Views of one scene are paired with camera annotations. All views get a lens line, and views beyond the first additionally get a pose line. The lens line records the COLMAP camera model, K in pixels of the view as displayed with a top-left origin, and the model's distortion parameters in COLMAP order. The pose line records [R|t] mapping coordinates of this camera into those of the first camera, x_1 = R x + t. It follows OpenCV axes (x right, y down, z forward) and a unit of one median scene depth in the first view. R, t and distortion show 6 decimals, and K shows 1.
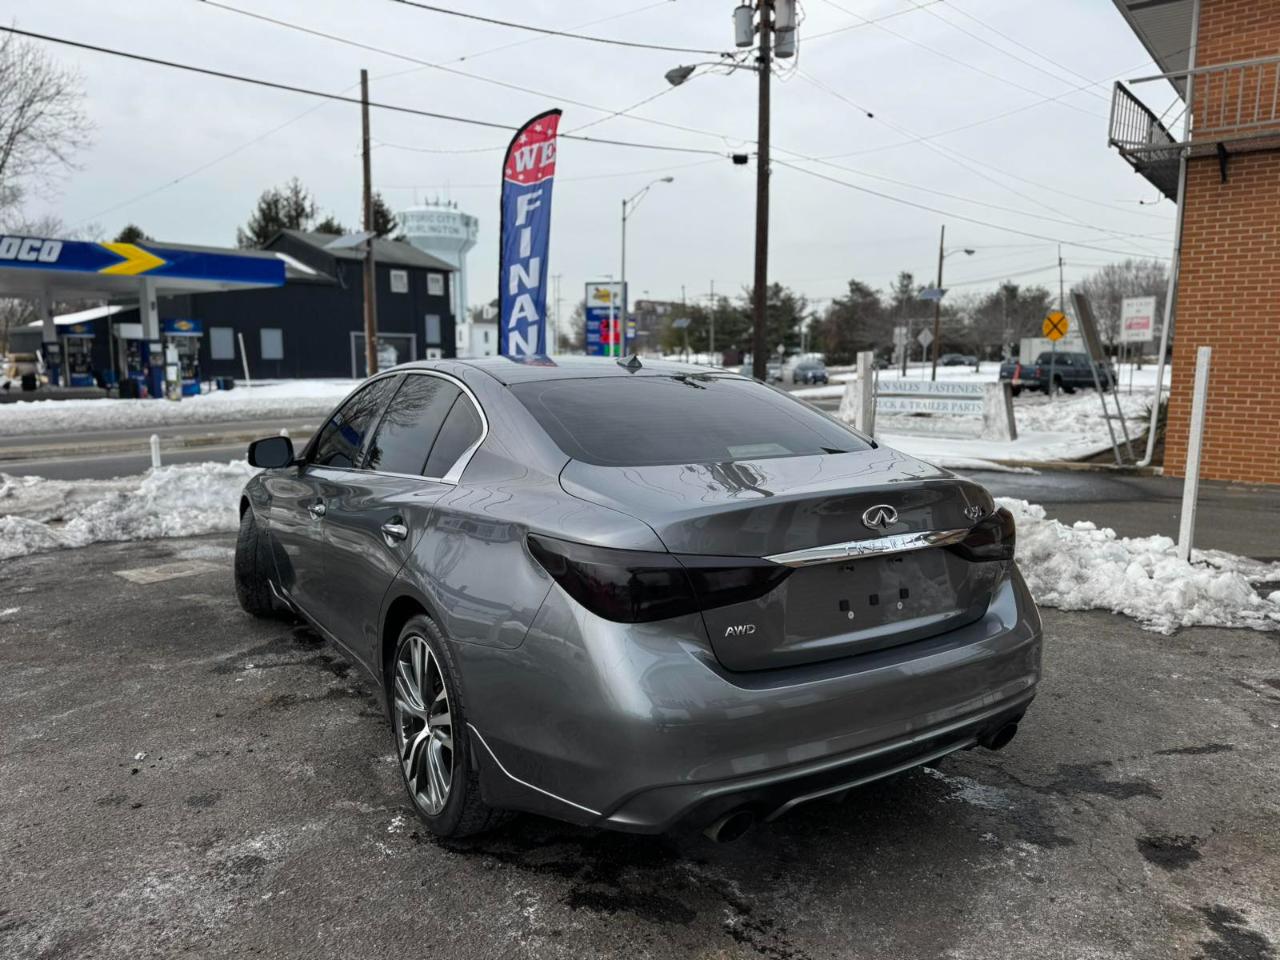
lens RADIAL K [[899.2, 0, 645.2], [0, 899.2, 490.8], [0, 0, 1]] dist [0.032069, -0.041058]
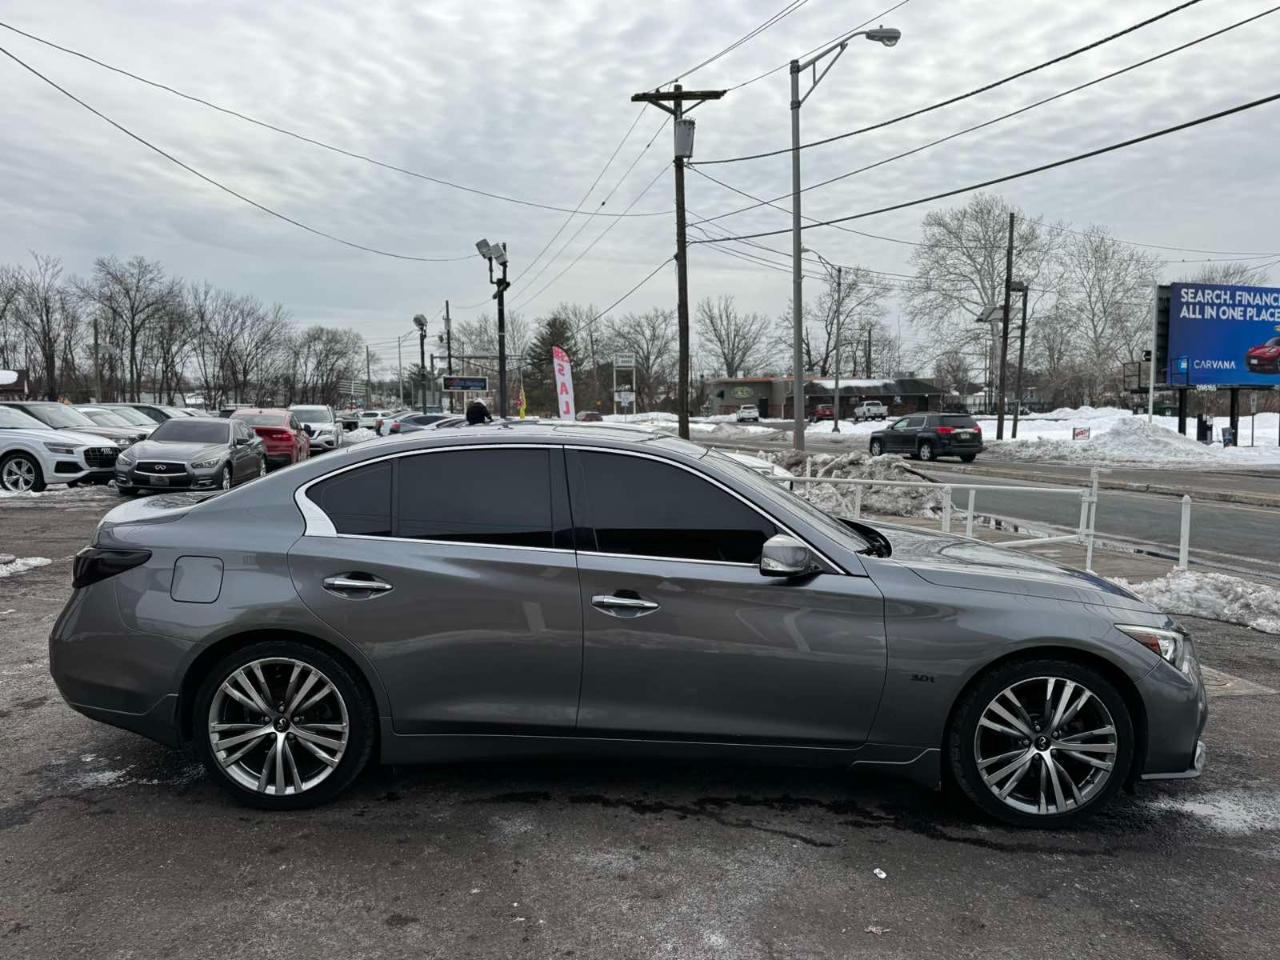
lens RADIAL K [[899.2, 0, 639.2], [0, 899.2, 487.9], [0, 0, 1]] dist [0.032069, -0.041058]
pose [[-0.551541, 0.073390, -0.830913, 0.120284], [-0.119068, 0.978995, 0.165504, -0.043671], [0.825606, 0.190217, -0.531217, 0.272822]]
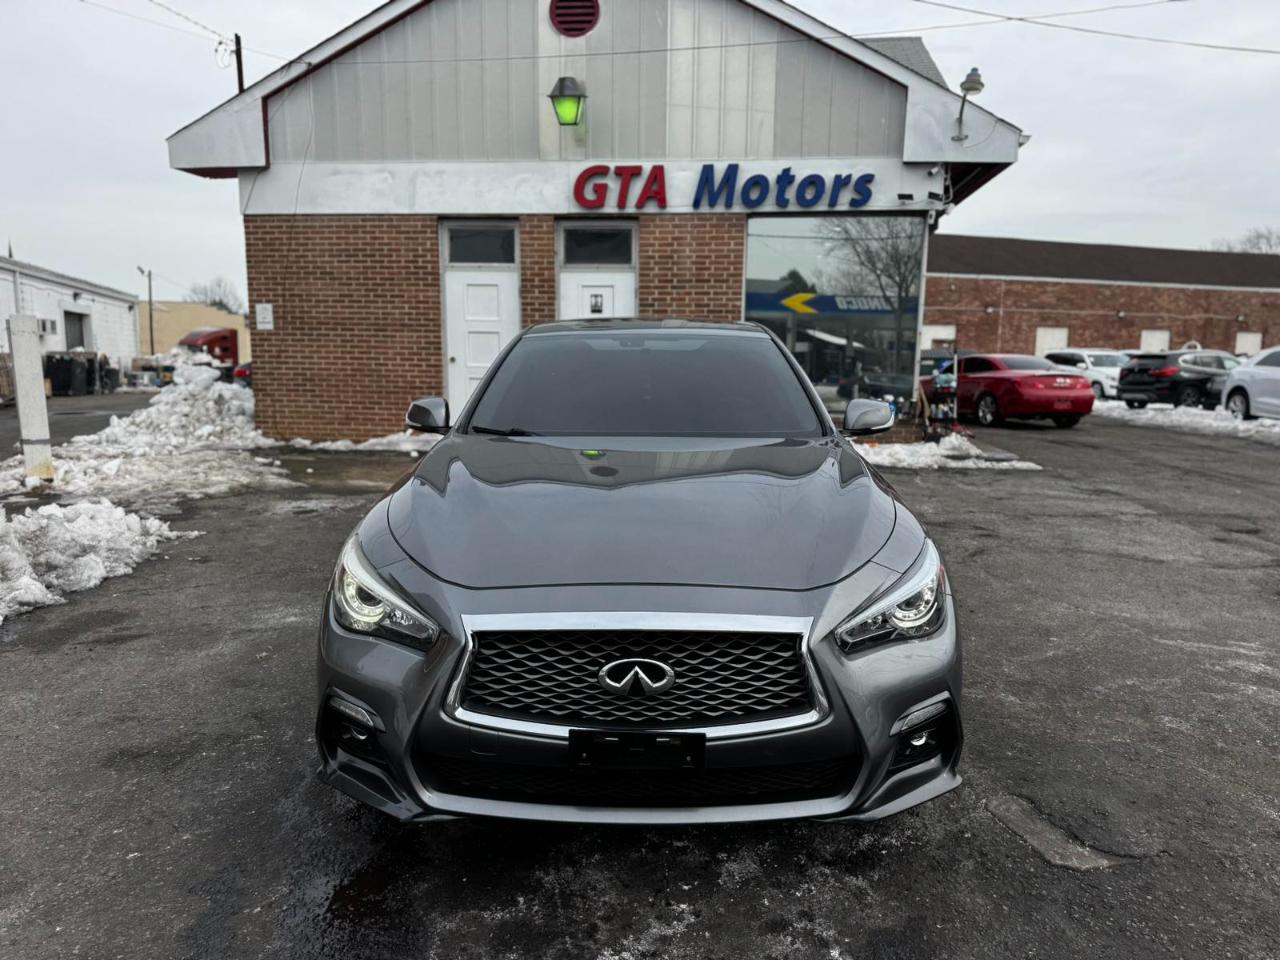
lens RADIAL K [[899.2, 0, 640.1], [0, 899.2, 489.5], [0, 0, 1]] dist [0.032069, -0.041058]
pose [[-0.832824, -0.091267, 0.545961, -0.128858], [0.067038, 0.962424, 0.263147, -0.040258], [-0.549463, 0.255755, -0.795412, 0.331401]]
